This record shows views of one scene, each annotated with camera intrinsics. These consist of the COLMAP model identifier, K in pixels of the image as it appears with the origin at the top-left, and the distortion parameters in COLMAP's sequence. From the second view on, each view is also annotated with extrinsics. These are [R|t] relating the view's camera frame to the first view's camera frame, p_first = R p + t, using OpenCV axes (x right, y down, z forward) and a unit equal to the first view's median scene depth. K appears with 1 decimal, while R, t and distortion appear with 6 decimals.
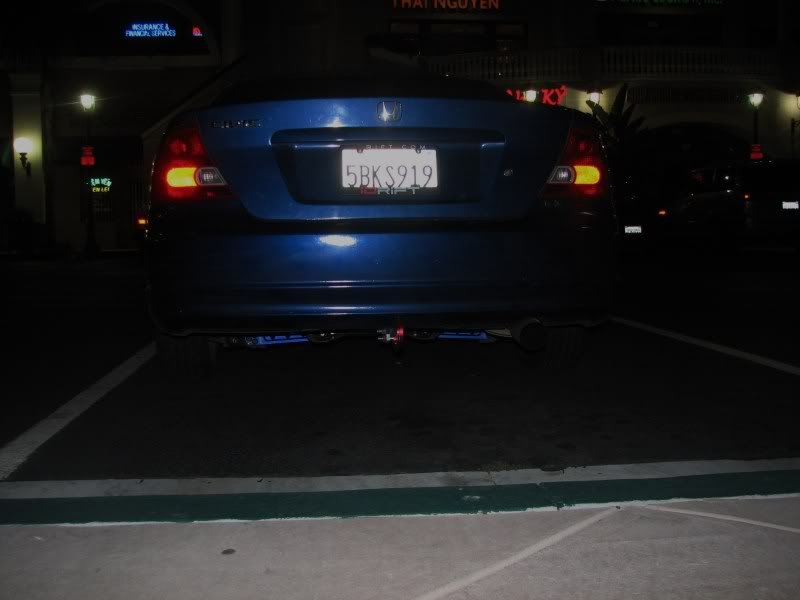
lens RADIAL K [[823.2, 0, 396.7], [0, 823.2, 302.5], [0, 0, 1]] dist [-0.107344, 0.000000]
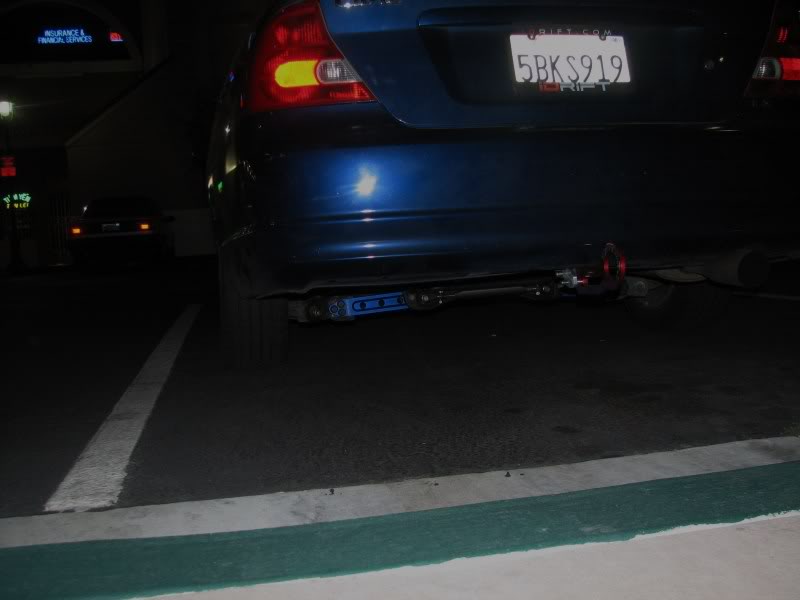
lens RADIAL K [[823.2, 0, 403.9], [0, 823.2, 299.3], [0, 0, 1]] dist [-0.107344, 0.000000]
pose [[0.992425, -0.052758, 0.110947, -0.258655], [0.054949, 0.998348, -0.016789, 0.065185], [-0.109878, 0.022759, 0.993684, 0.265865]]
